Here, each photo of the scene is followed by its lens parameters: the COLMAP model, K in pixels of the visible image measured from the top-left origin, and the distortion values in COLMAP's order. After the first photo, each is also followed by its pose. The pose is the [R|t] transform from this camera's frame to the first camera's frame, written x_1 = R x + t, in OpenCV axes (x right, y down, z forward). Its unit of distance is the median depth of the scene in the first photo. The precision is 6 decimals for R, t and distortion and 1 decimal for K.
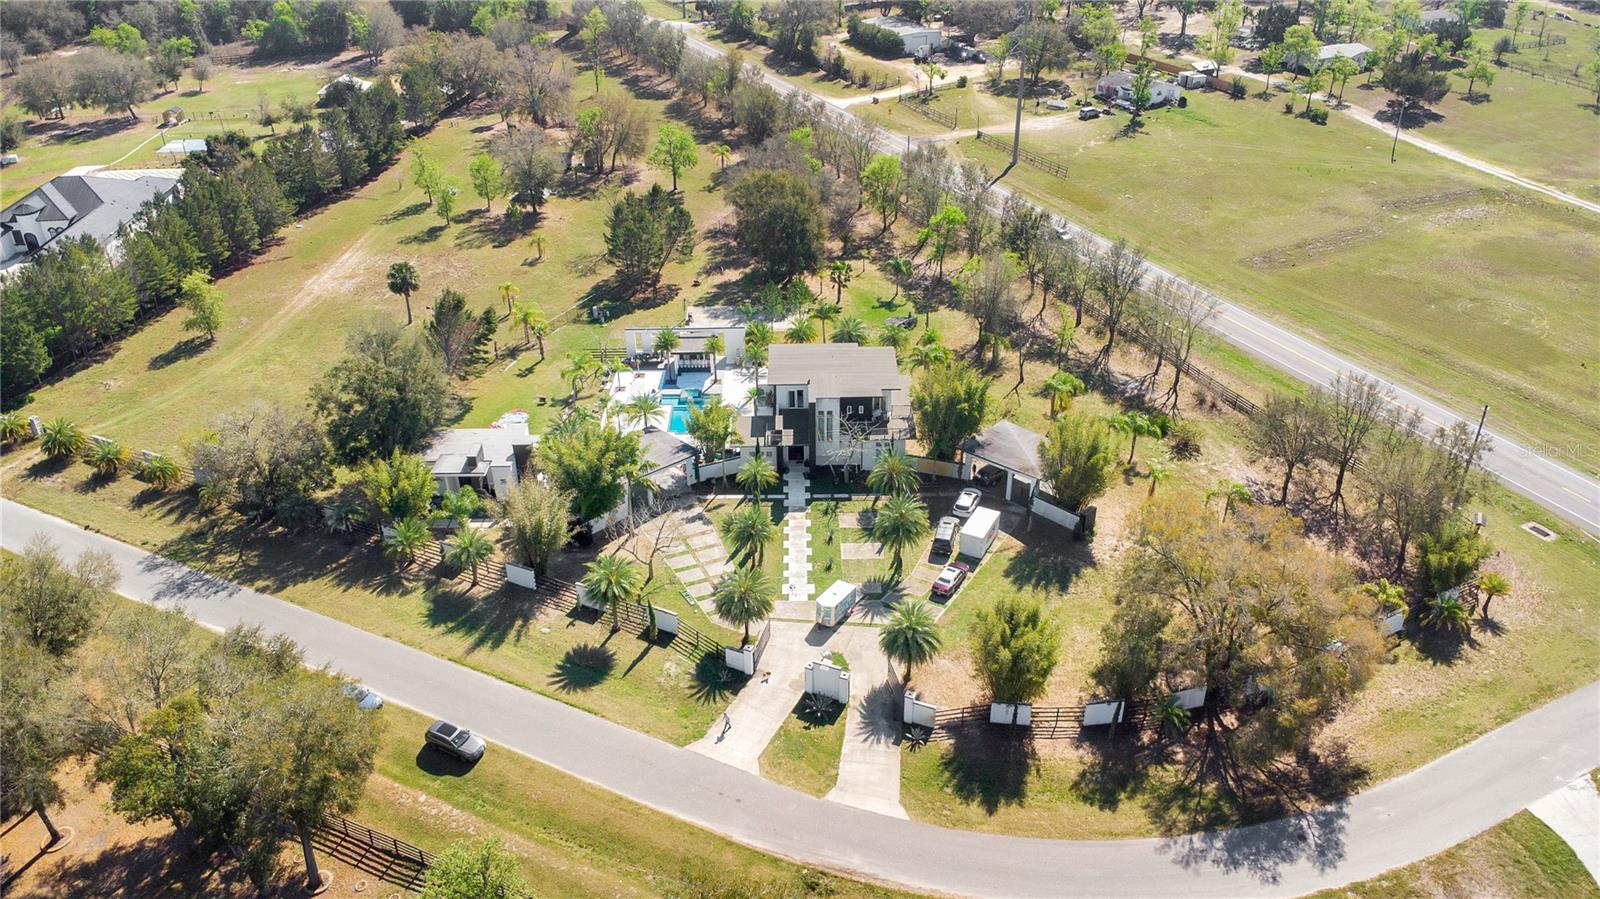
lens RADIAL K [[1158.7, 0, 800.0], [0, 1158.7, 449.5], [0, 0, 1]] dist [0.047250, -0.064122]
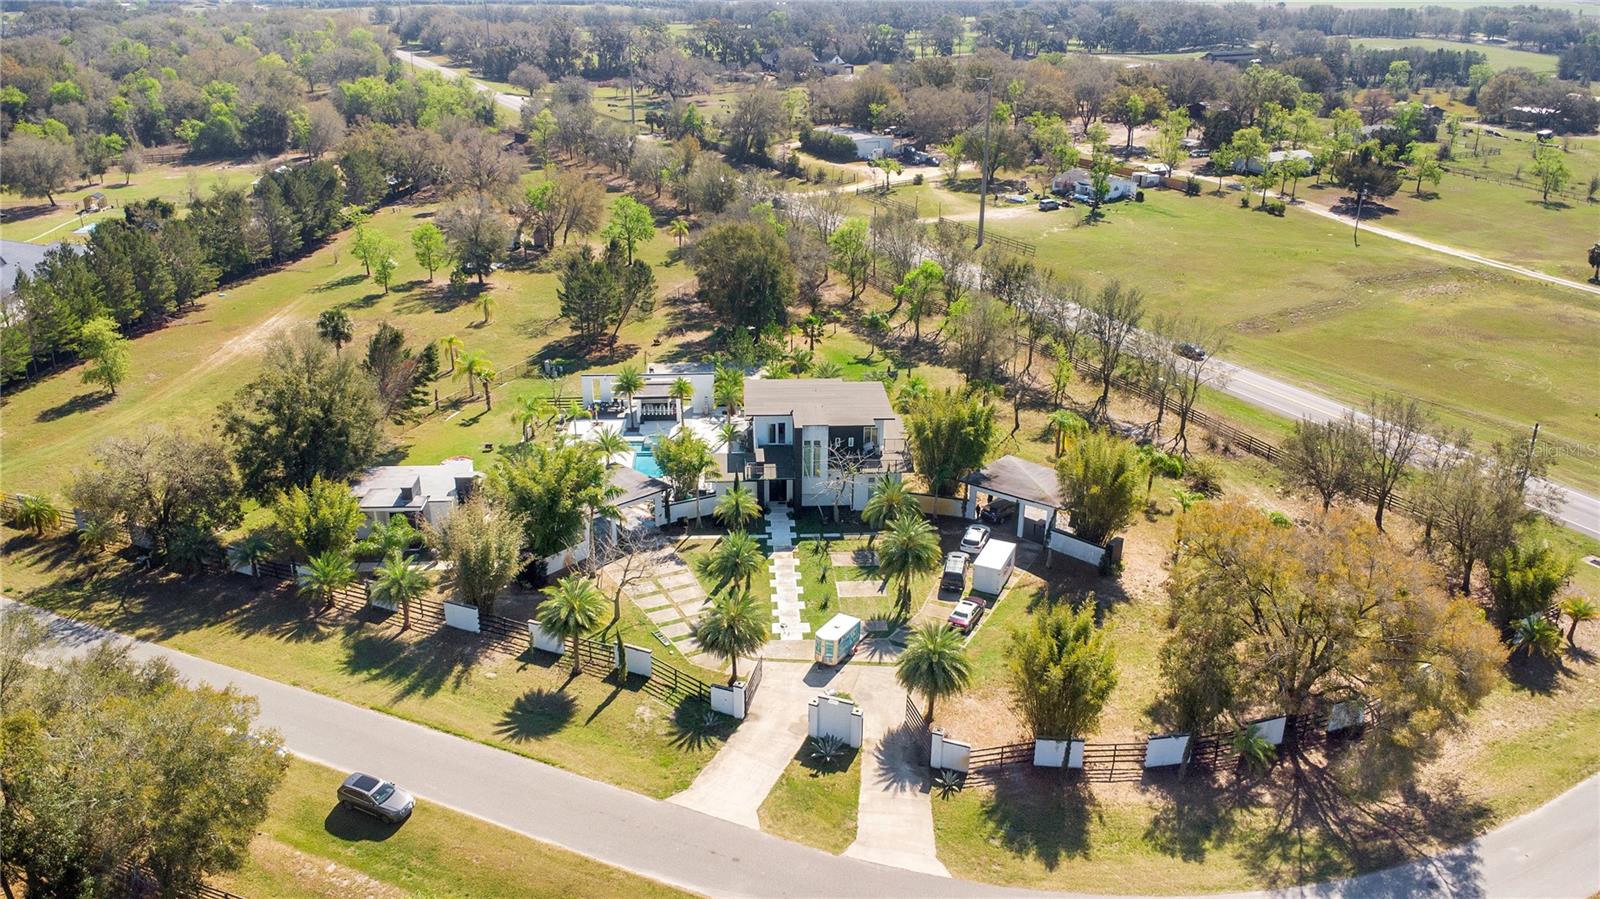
lens RADIAL K [[1158.7, 0, 800.0], [0, 1158.7, 449.5], [0, 0, 1]] dist [0.047250, -0.064122]
pose [[0.998540, -0.003573, 0.053897, -0.037315], [0.010492, 0.991635, -0.128643, 0.092134], [-0.052987, 0.129020, 0.990225, 0.125849]]
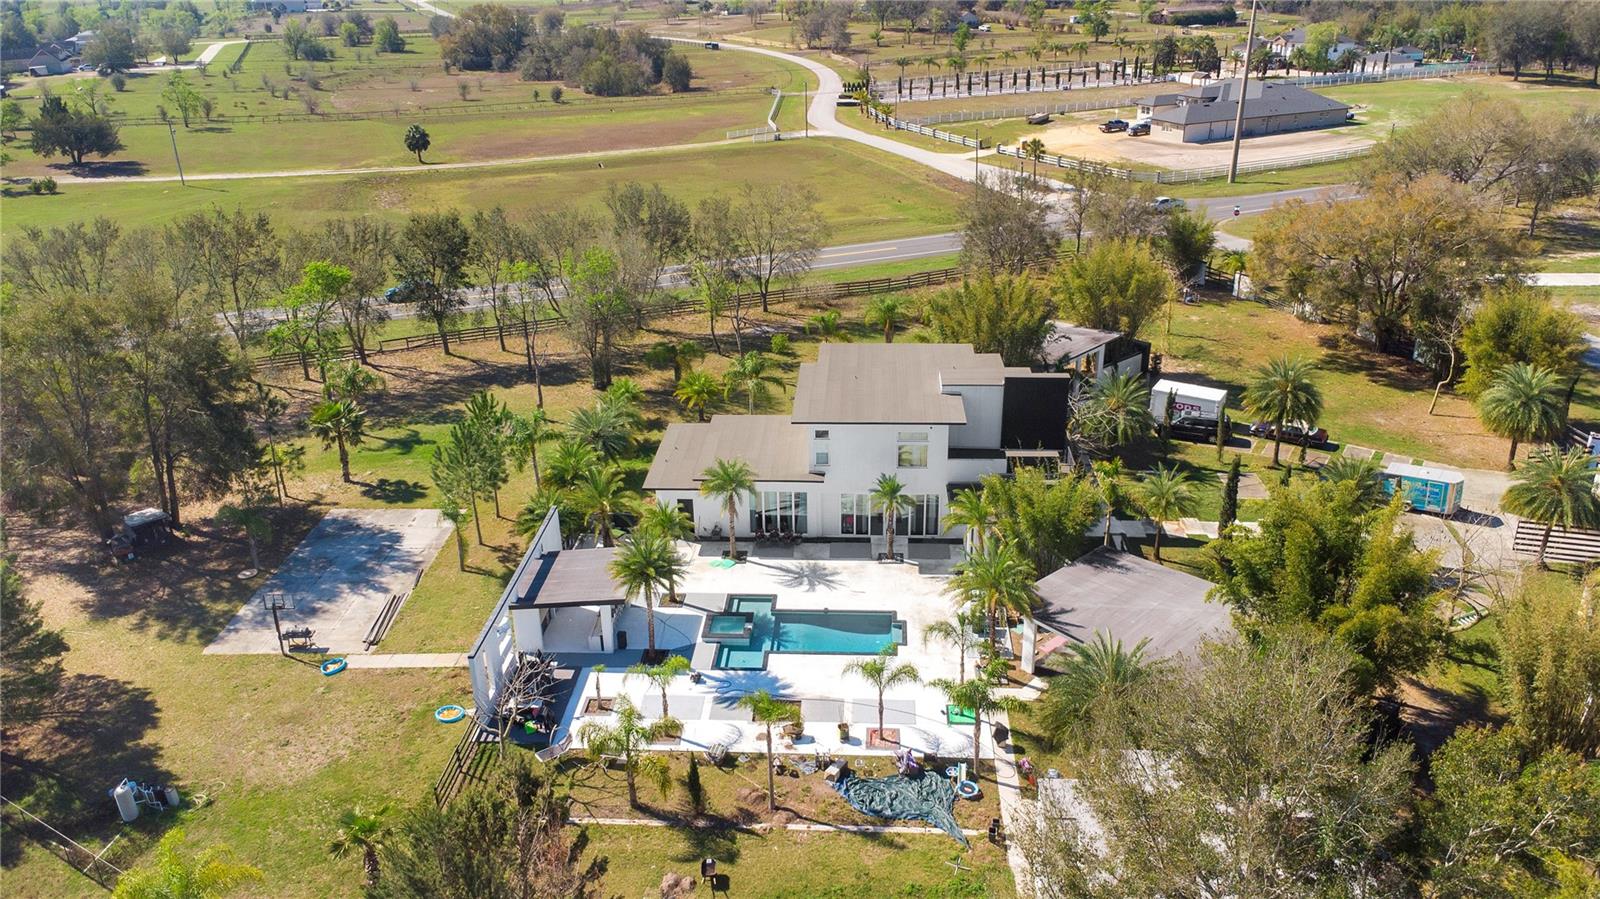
lens RADIAL K [[1158.7, 0, 800.0], [0, 1158.7, 449.5], [0, 0, 1]] dist [0.047250, -0.064122]
pose [[0.074890, -0.395465, 0.915423, -0.564297], [0.521925, 0.797764, 0.301938, -0.267124], [-0.849697, 0.455170, 0.266147, 1.003454]]
